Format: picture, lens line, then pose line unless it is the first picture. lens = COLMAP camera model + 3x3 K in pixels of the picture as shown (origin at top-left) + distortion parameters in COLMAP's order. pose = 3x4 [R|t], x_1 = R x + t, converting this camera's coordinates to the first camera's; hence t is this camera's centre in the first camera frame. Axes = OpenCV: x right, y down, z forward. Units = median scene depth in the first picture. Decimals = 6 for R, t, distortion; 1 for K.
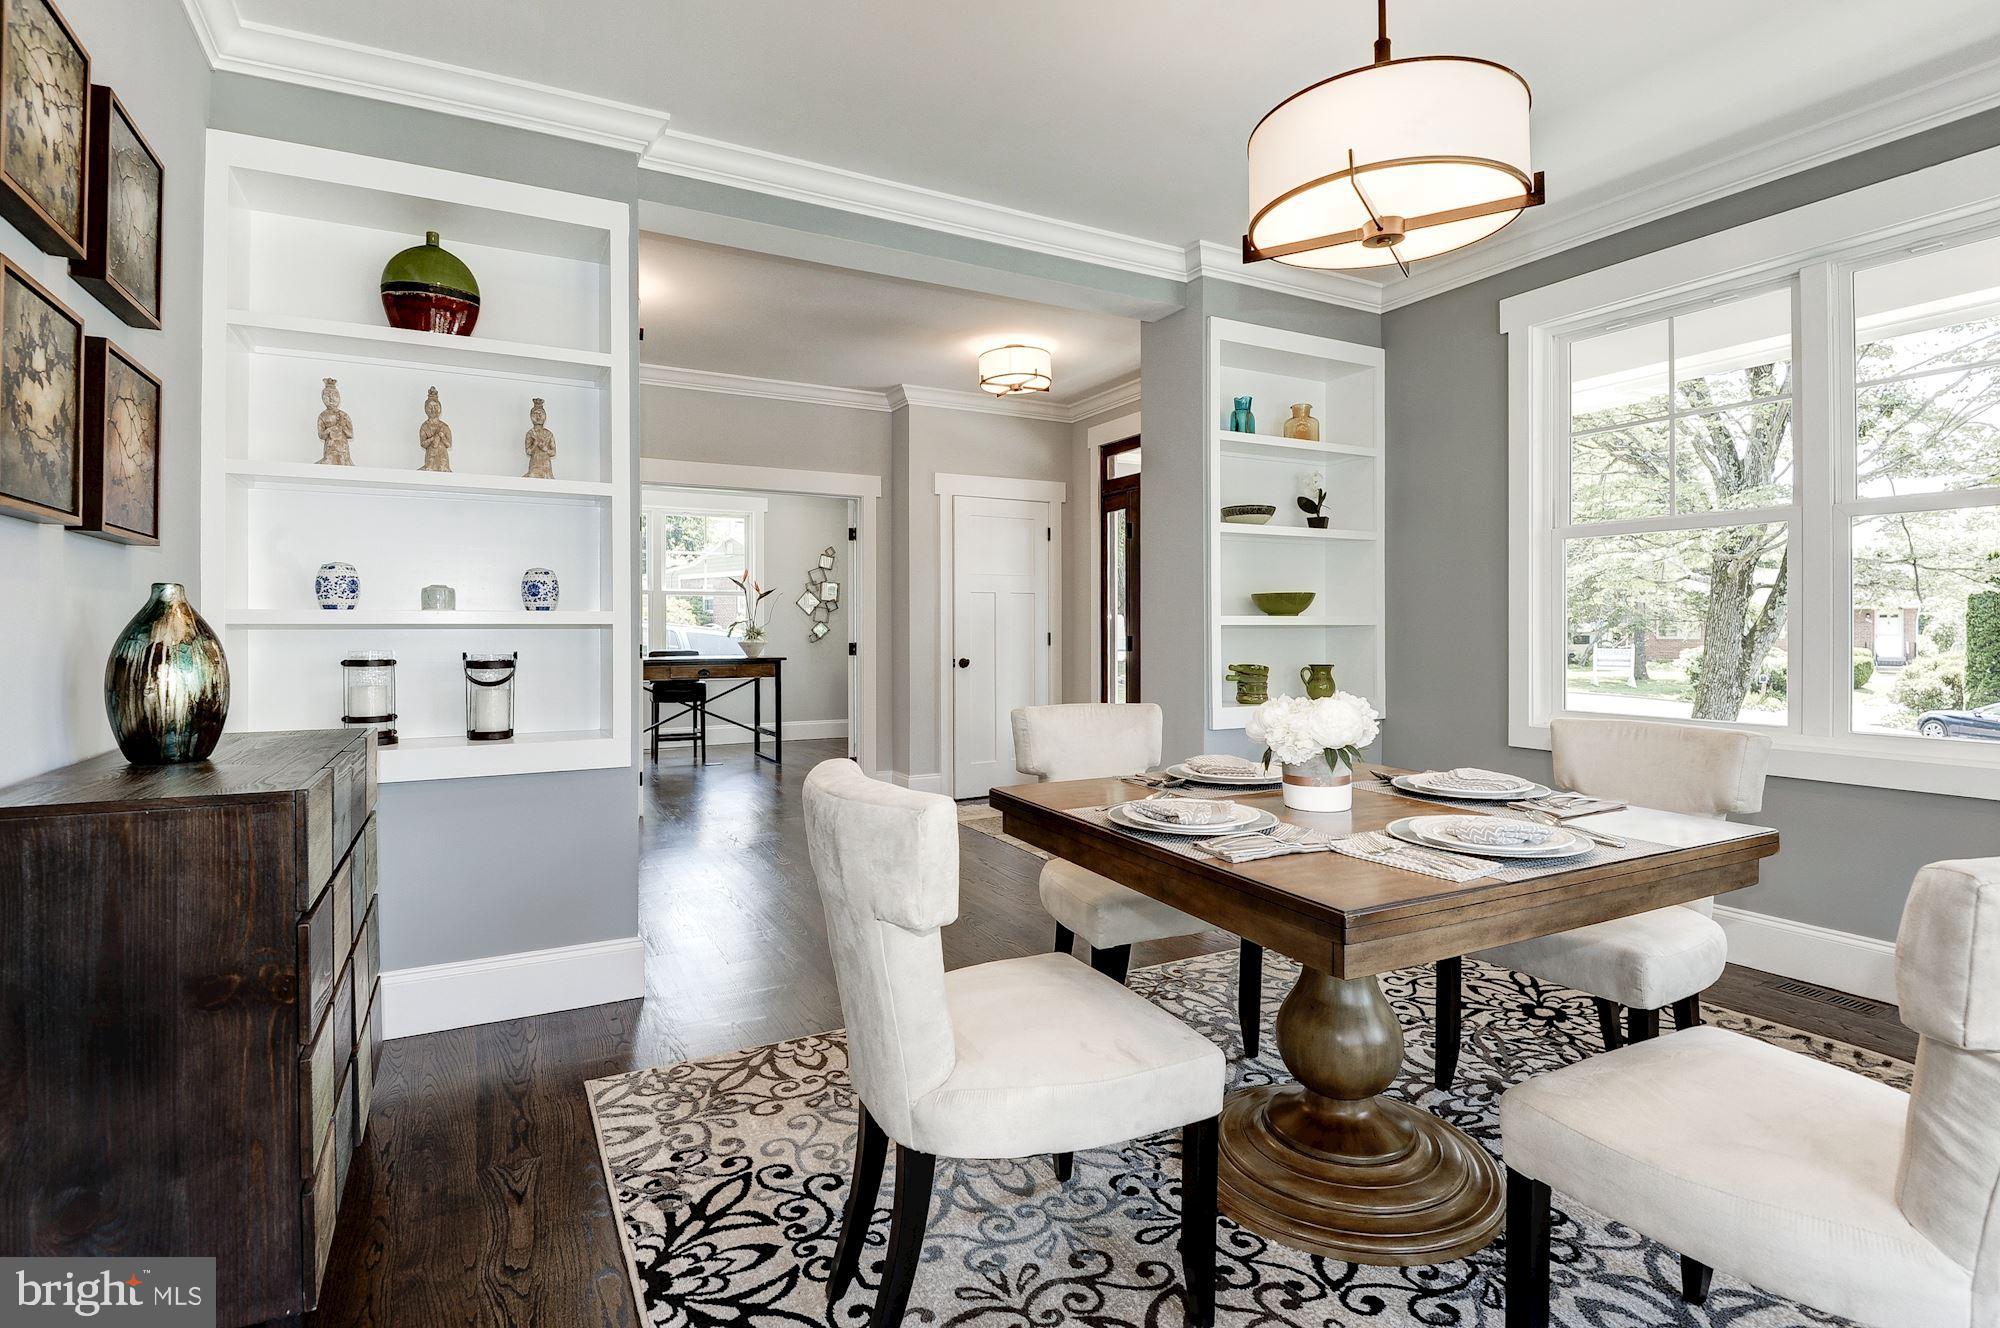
lens RADIAL K [[976.2, 0, 970.2], [0, 976.2, 626.7], [0, 0, 1]] dist [-0.012159, -0.013057]
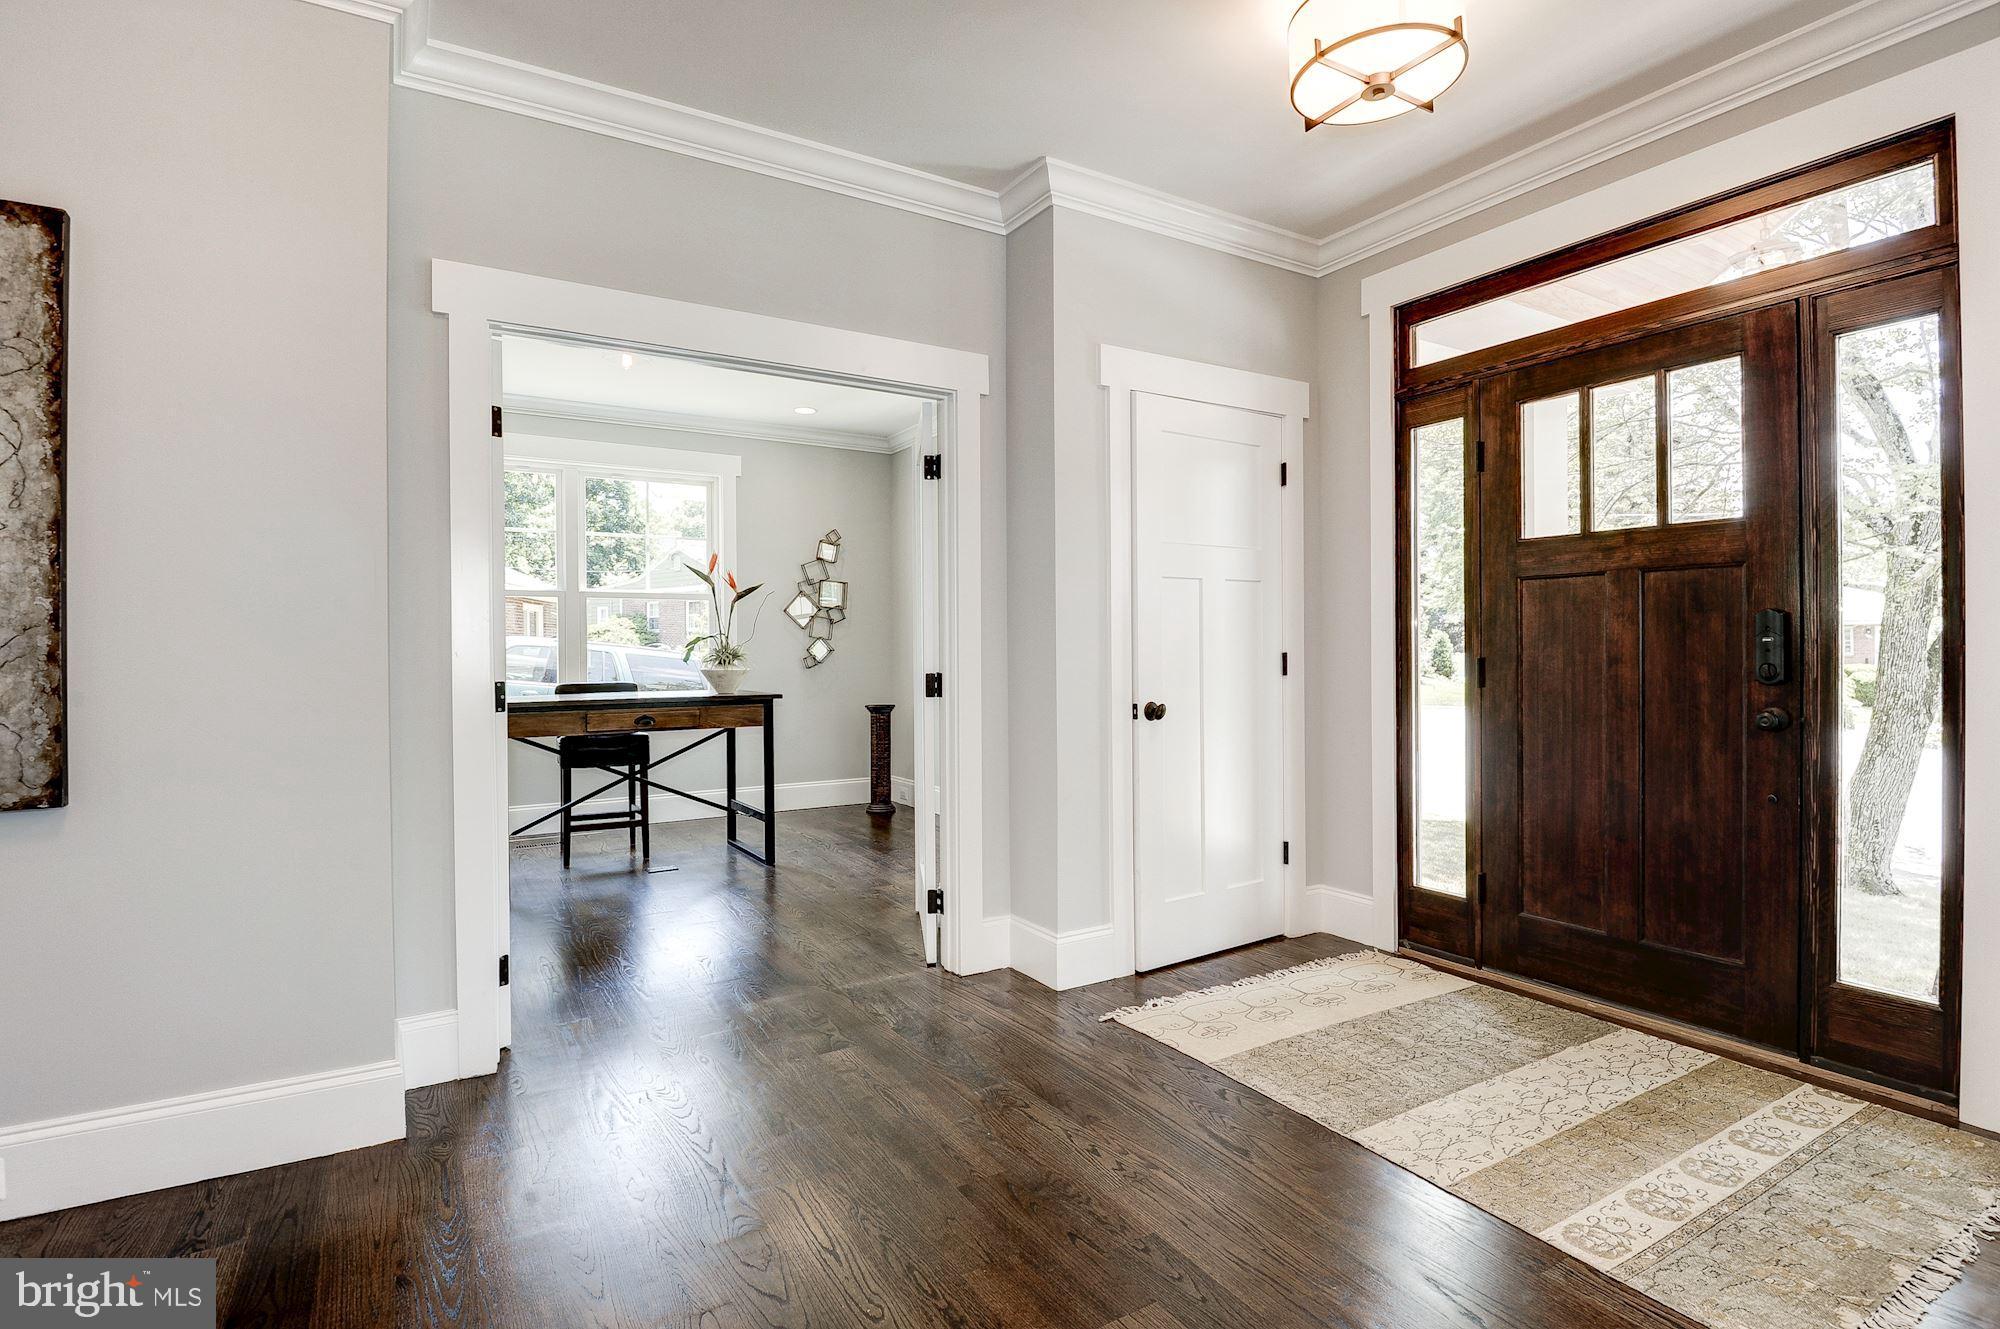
lens RADIAL K [[976.2, 0, 1003.6], [0, 976.2, 659.2], [0, 0, 1]] dist [-0.012159, -0.013057]
pose [[0.996610, -0.003929, 0.082178, -0.098190], [0.002965, 0.999925, 0.011847, 0.002229], [-0.082218, -0.011563, 0.996547, 0.369800]]
